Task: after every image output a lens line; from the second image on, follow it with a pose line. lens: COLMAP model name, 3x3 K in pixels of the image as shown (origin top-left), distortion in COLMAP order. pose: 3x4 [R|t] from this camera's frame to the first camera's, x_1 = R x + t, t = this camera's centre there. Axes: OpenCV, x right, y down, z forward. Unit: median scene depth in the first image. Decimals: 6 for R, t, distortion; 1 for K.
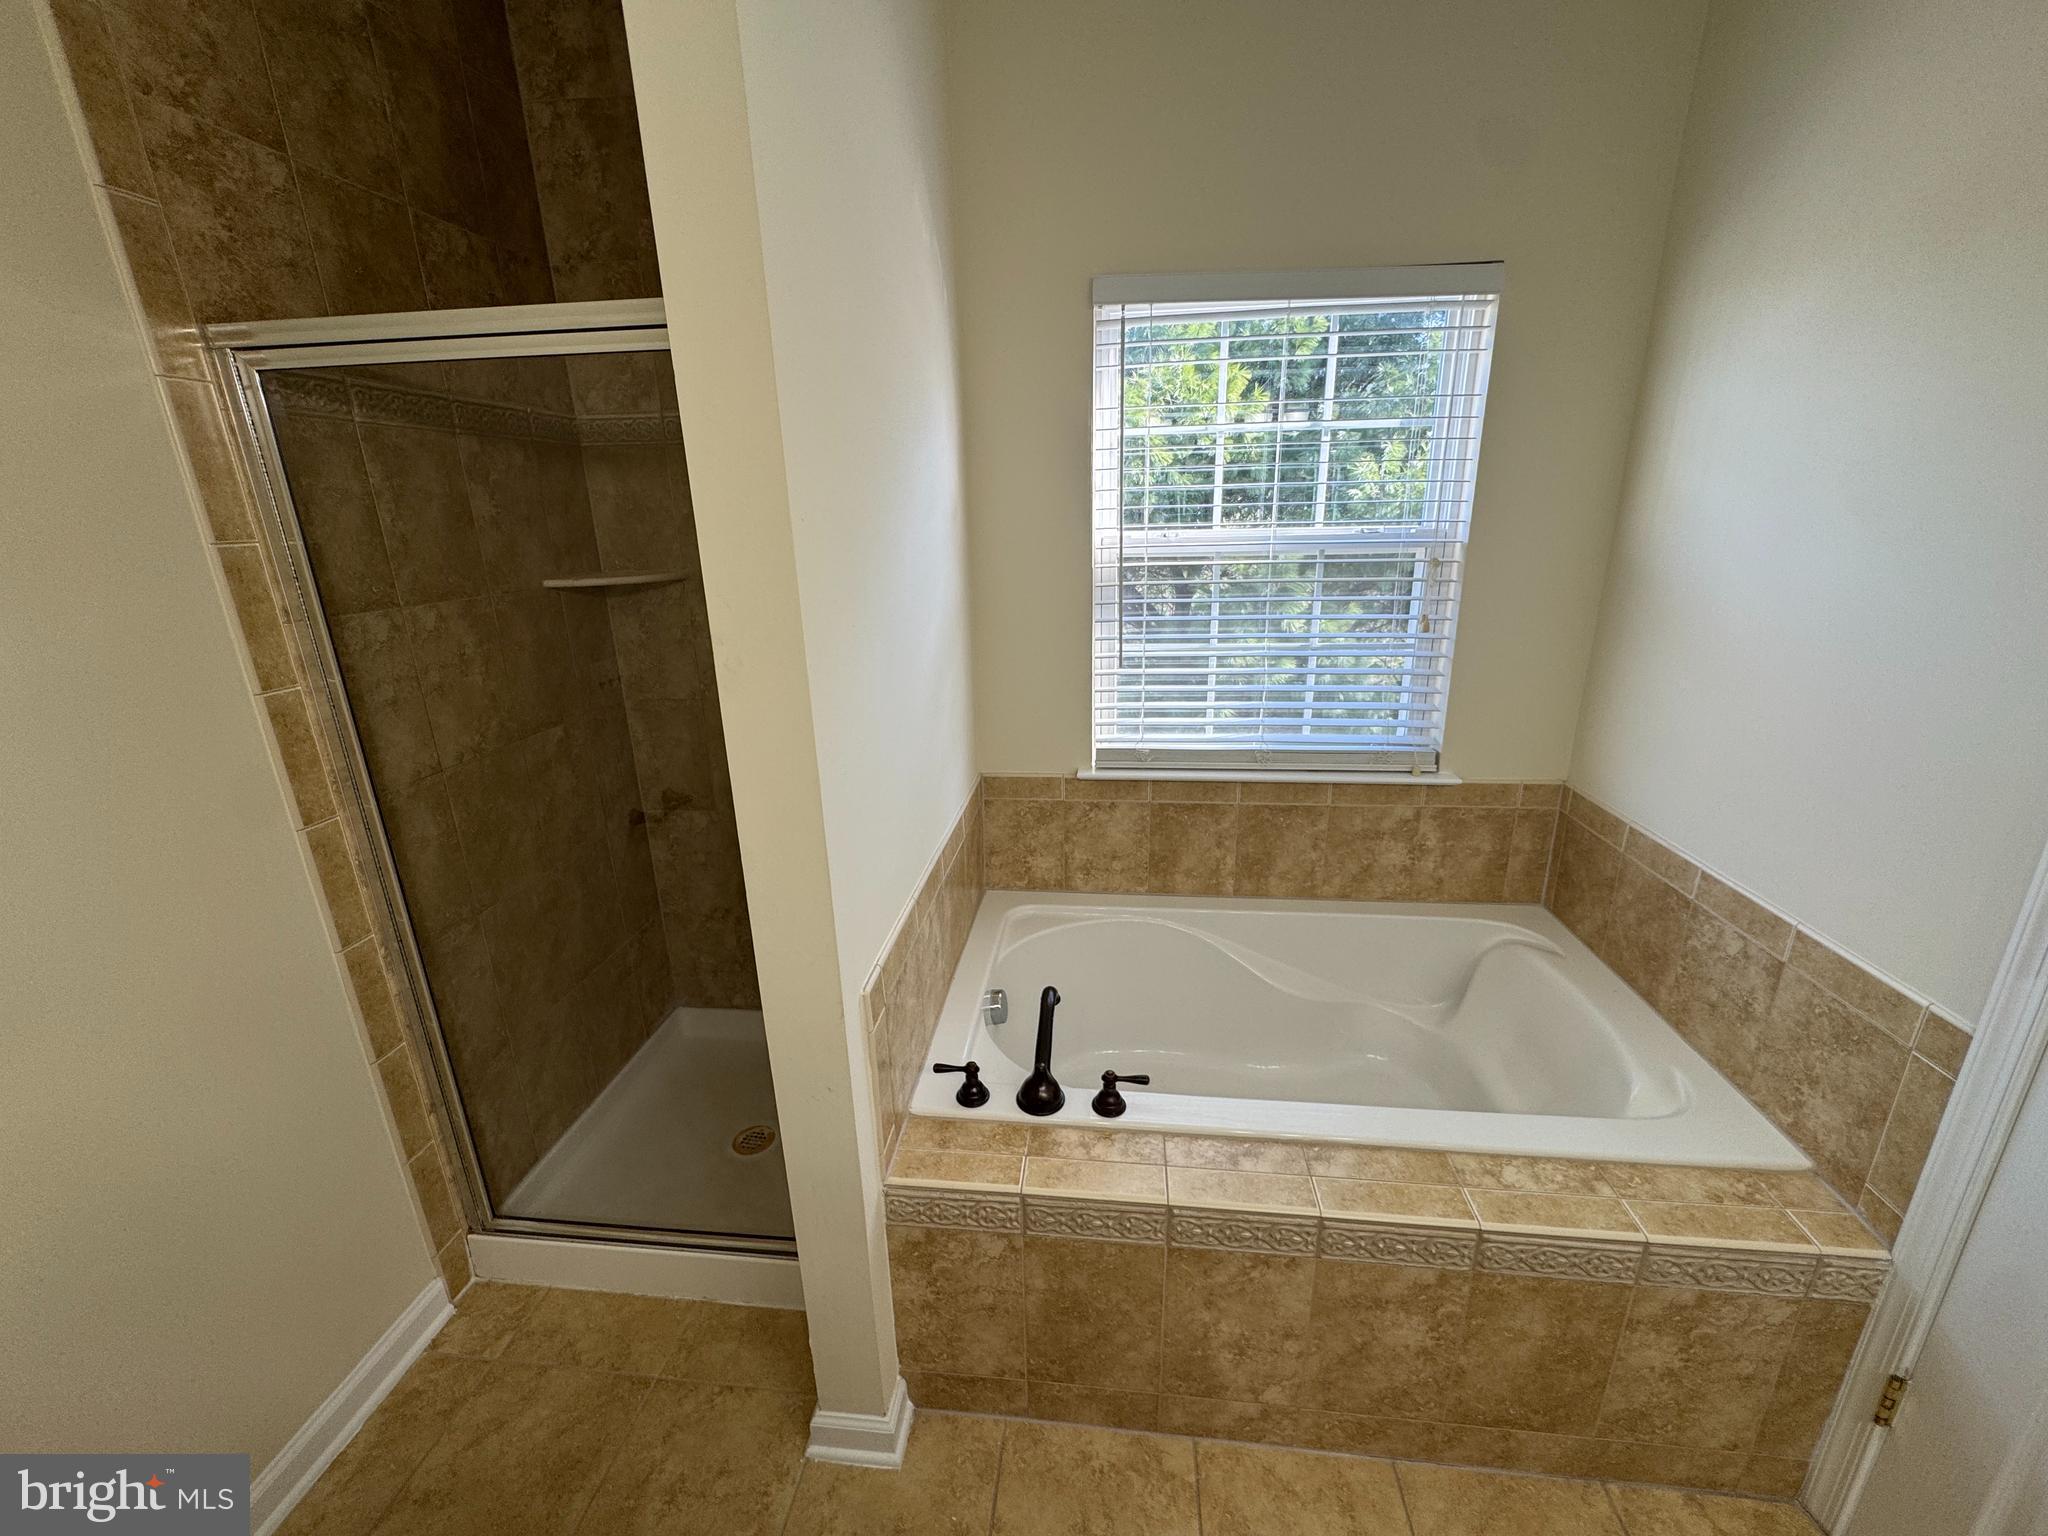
lens RADIAL K [[816.5, 0, 1028.6], [0, 816.5, 767.4], [0, 0, 1]] dist [-0.001506, -0.001400]
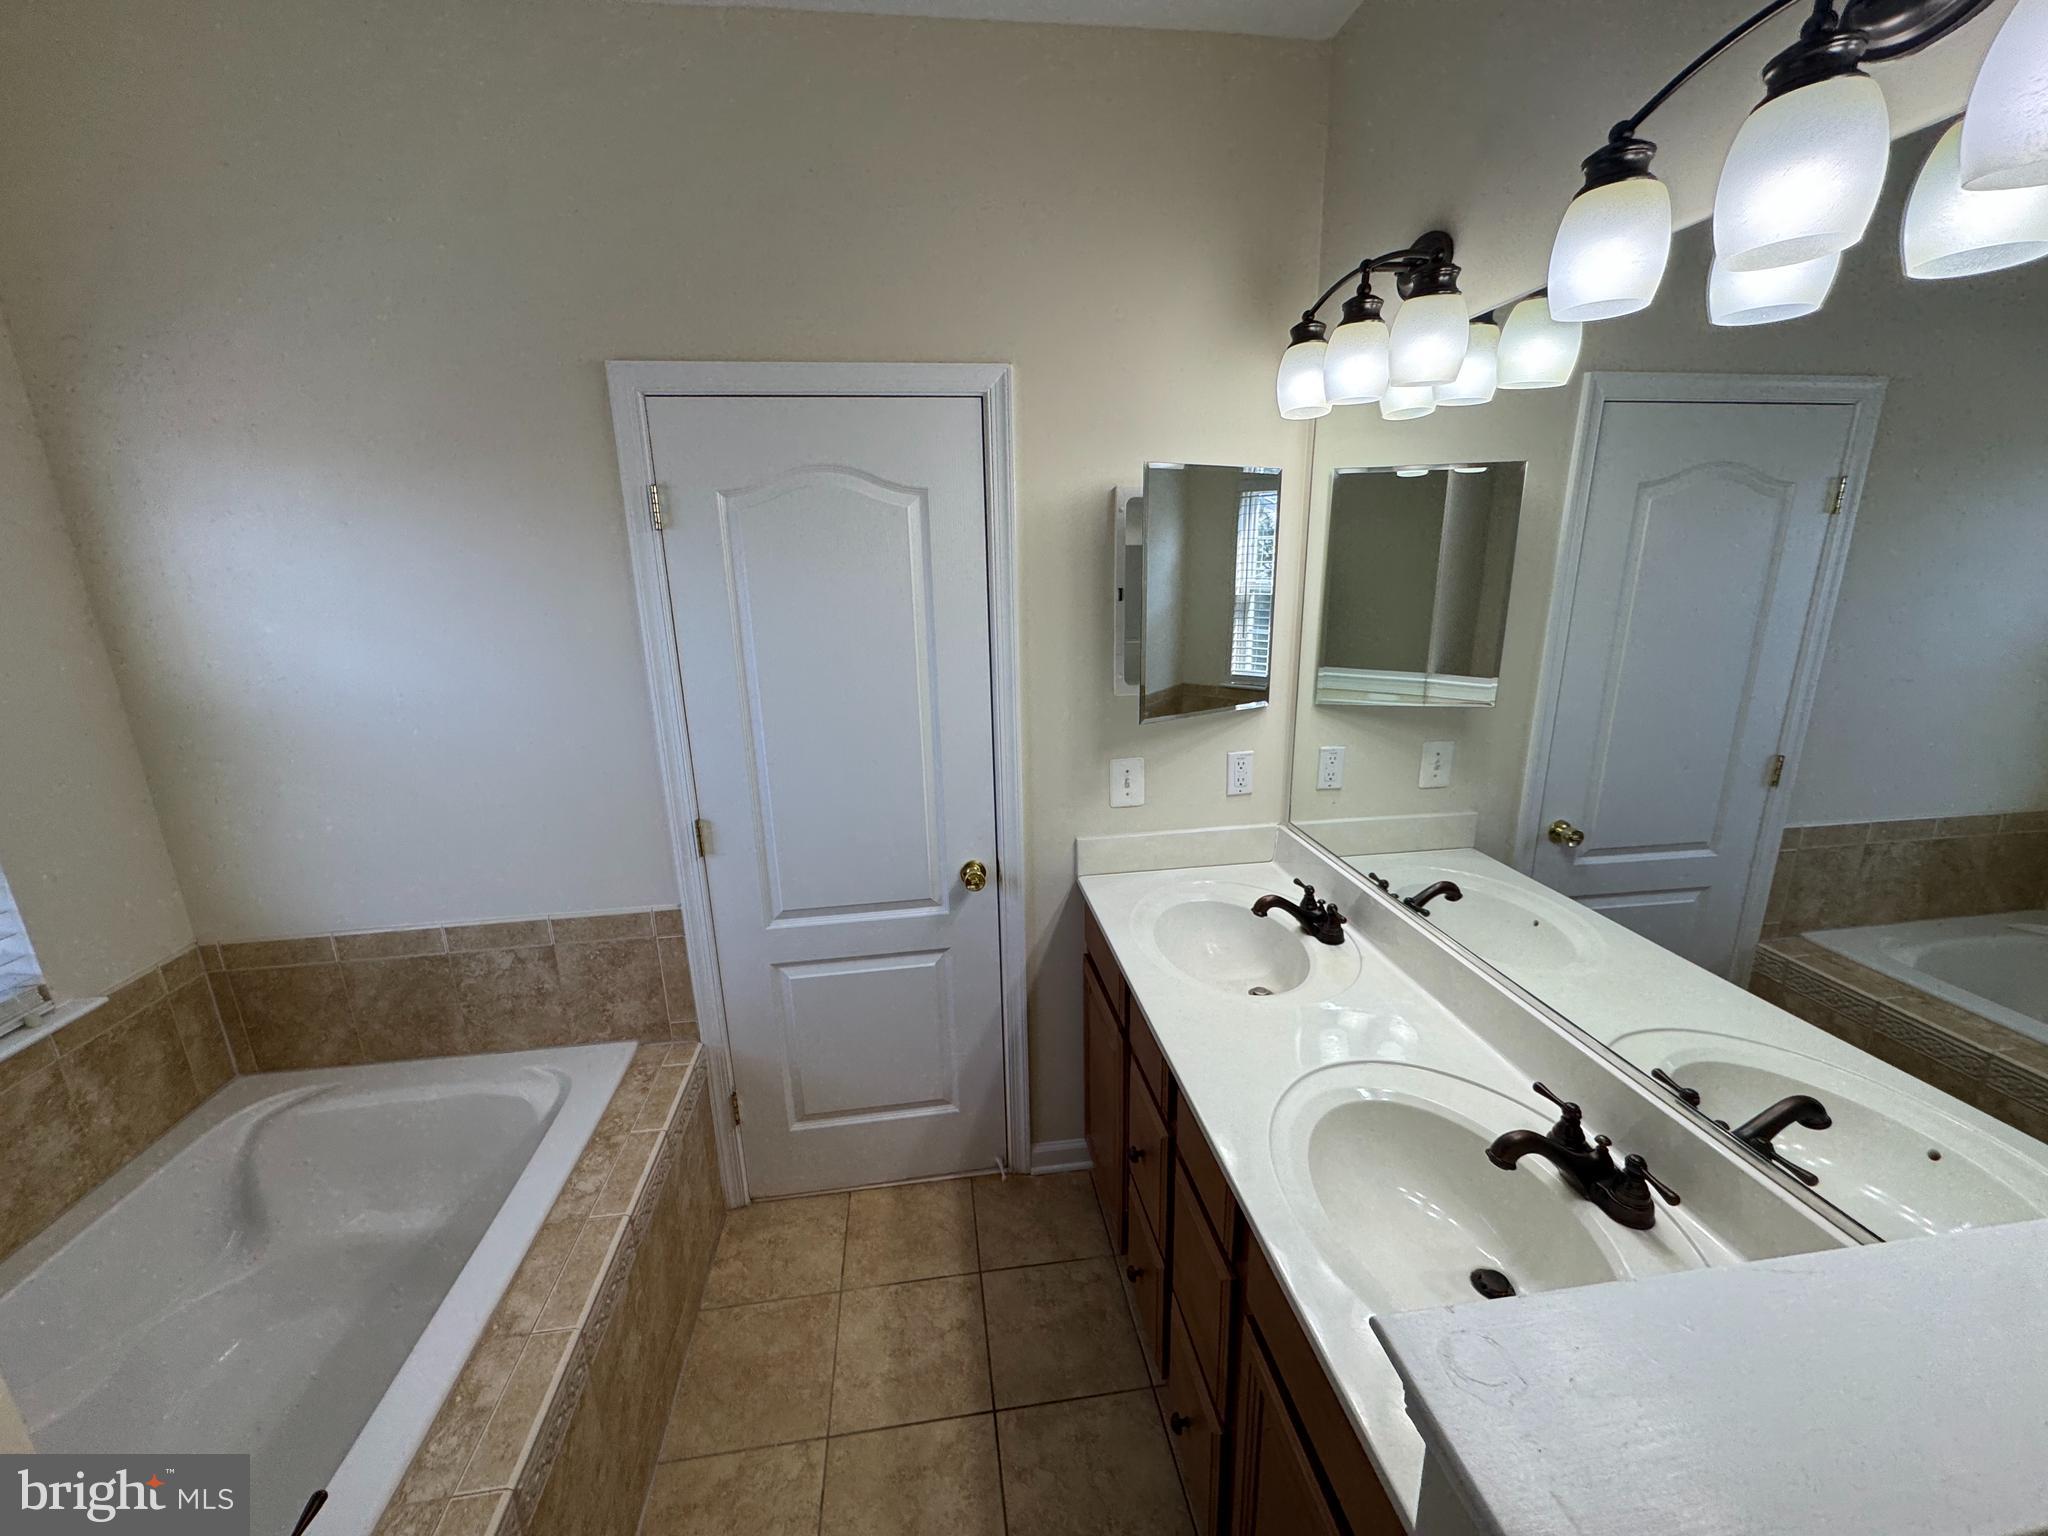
lens RADIAL K [[816.5, 0, 1027.4], [0, 816.5, 768.7], [0, 0, 1]] dist [-0.001506, -0.001400]
pose [[-0.248236, -0.224228, 0.942391, -0.459332], [0.313769, 0.901782, 0.297216, -0.169279], [-0.916476, 0.369473, -0.153499, 0.295190]]
